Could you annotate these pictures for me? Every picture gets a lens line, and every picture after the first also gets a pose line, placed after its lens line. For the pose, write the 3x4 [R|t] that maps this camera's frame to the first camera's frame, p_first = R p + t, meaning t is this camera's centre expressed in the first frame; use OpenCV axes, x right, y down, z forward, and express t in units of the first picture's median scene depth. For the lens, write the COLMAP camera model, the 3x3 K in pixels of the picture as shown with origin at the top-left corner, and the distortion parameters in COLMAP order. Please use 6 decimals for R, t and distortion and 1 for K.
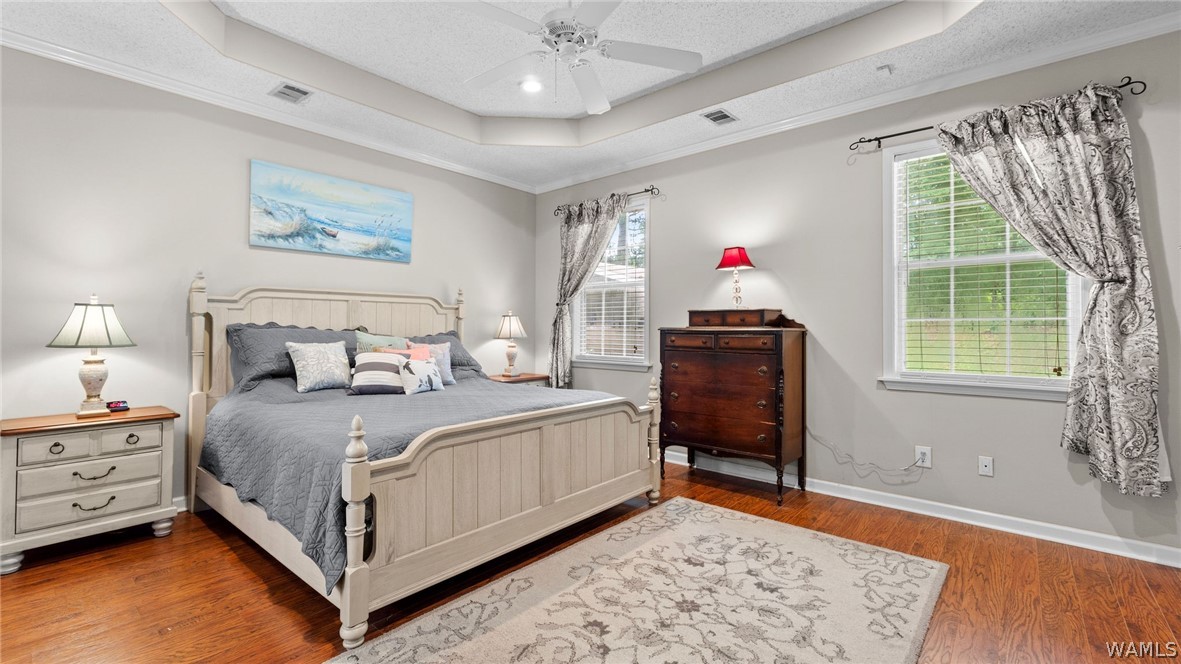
lens RADIAL K [[502.4, 0, 584.5], [0, 502.4, 331.1], [0, 0, 1]] dist [0.005374, 0.000519]
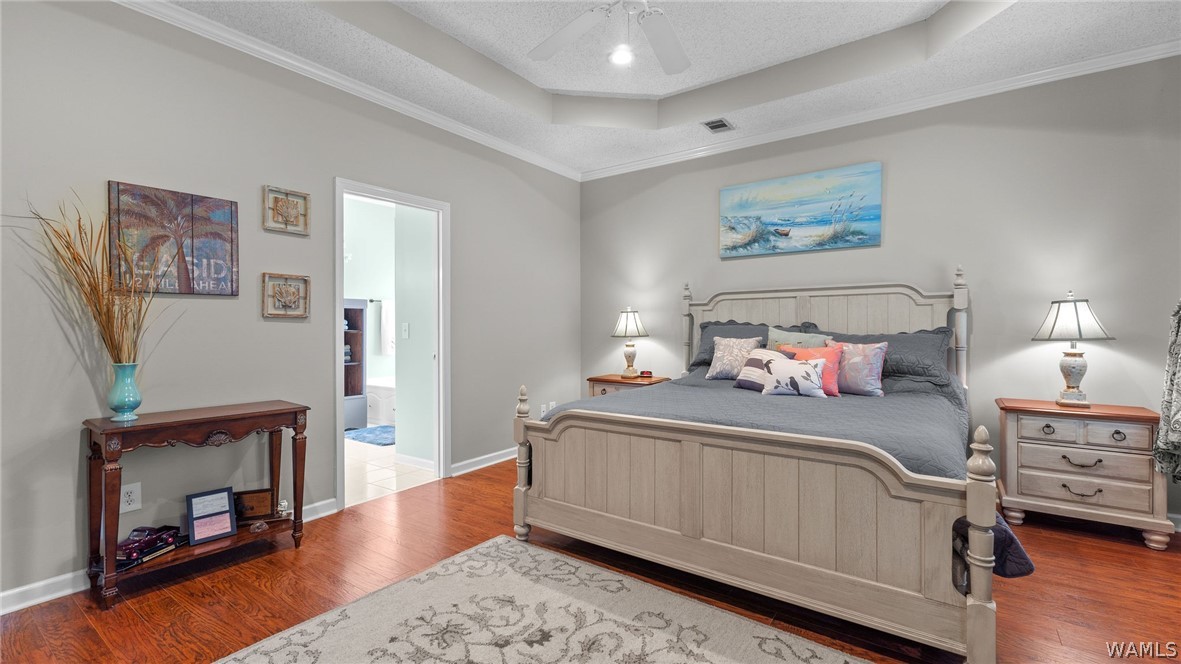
lens RADIAL K [[502.4, 0, 584.5], [0, 502.4, 331.1], [0, 0, 1]] dist [0.005374, 0.000519]
pose [[0.093375, 0.008785, -0.995592, 0.562220], [-0.000206, 0.999961, 0.008804, -0.001610], [0.995631, -0.000617, 0.093374, 0.571240]]
